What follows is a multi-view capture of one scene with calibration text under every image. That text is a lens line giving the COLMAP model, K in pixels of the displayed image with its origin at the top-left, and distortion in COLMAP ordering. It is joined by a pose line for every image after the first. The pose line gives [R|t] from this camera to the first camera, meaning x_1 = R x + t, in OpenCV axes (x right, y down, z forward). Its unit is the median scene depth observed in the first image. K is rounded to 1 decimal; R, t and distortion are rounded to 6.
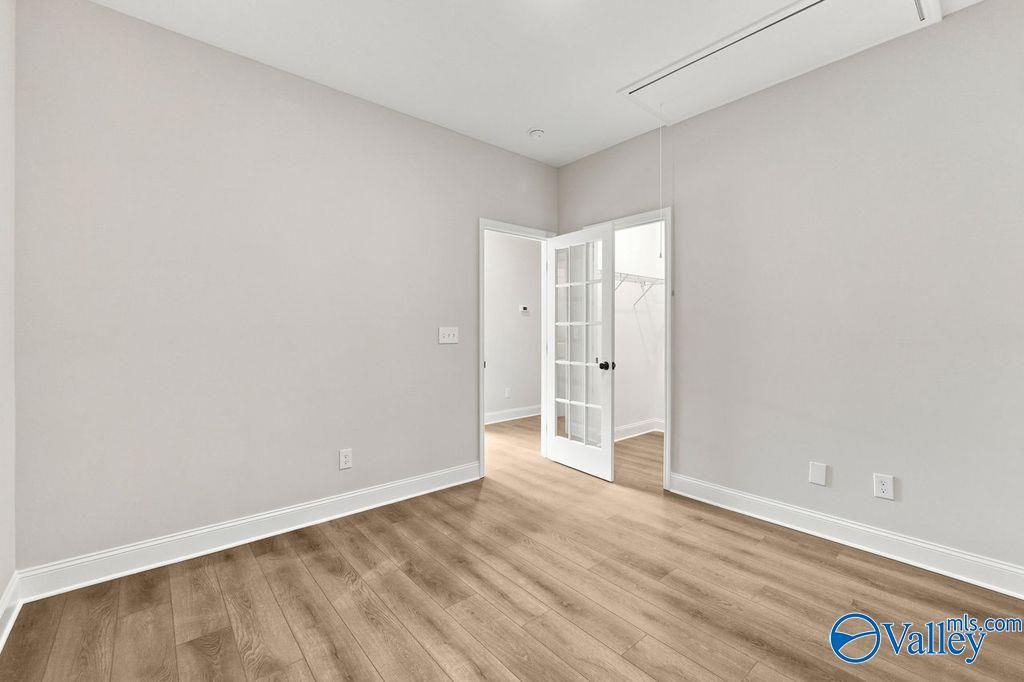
lens RADIAL K [[440.1, 0, 497.8], [0, 440.1, 333.5], [0, 0, 1]] dist [0.000048, 0.000012]
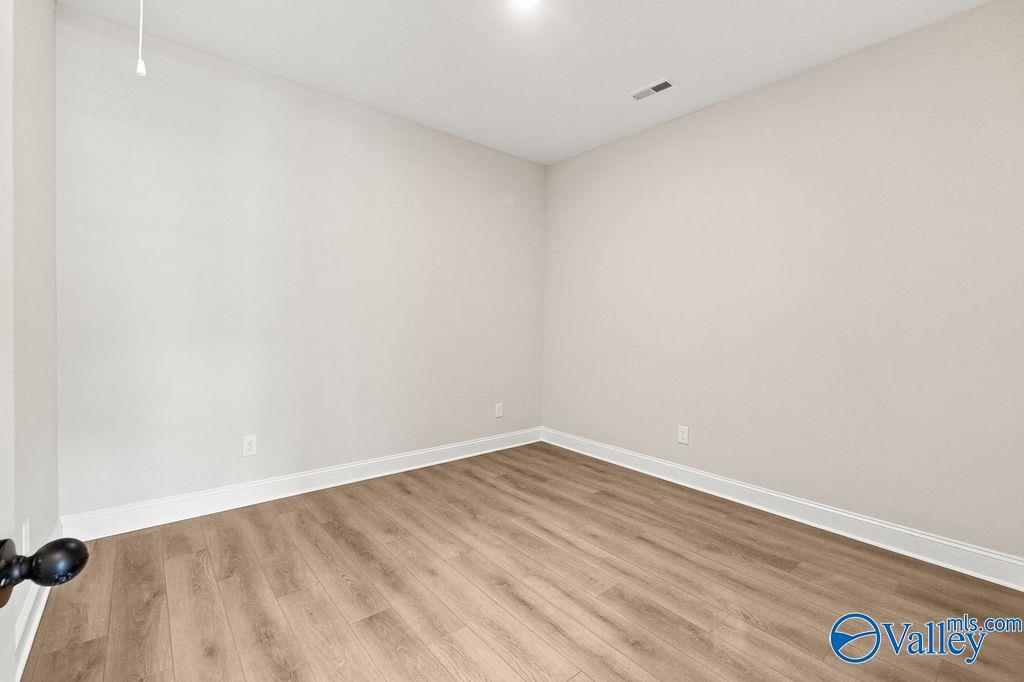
lens RADIAL K [[440.1, 0, 497.8], [0, 440.1, 333.5], [0, 0, 1]] dist [0.000048, 0.000012]
pose [[-0.999800, -0.019890, 0.002283, 0.170173], [-0.019795, 0.999155, 0.036015, -0.010690], [-0.002998, 0.035962, -0.999349, 1.898782]]
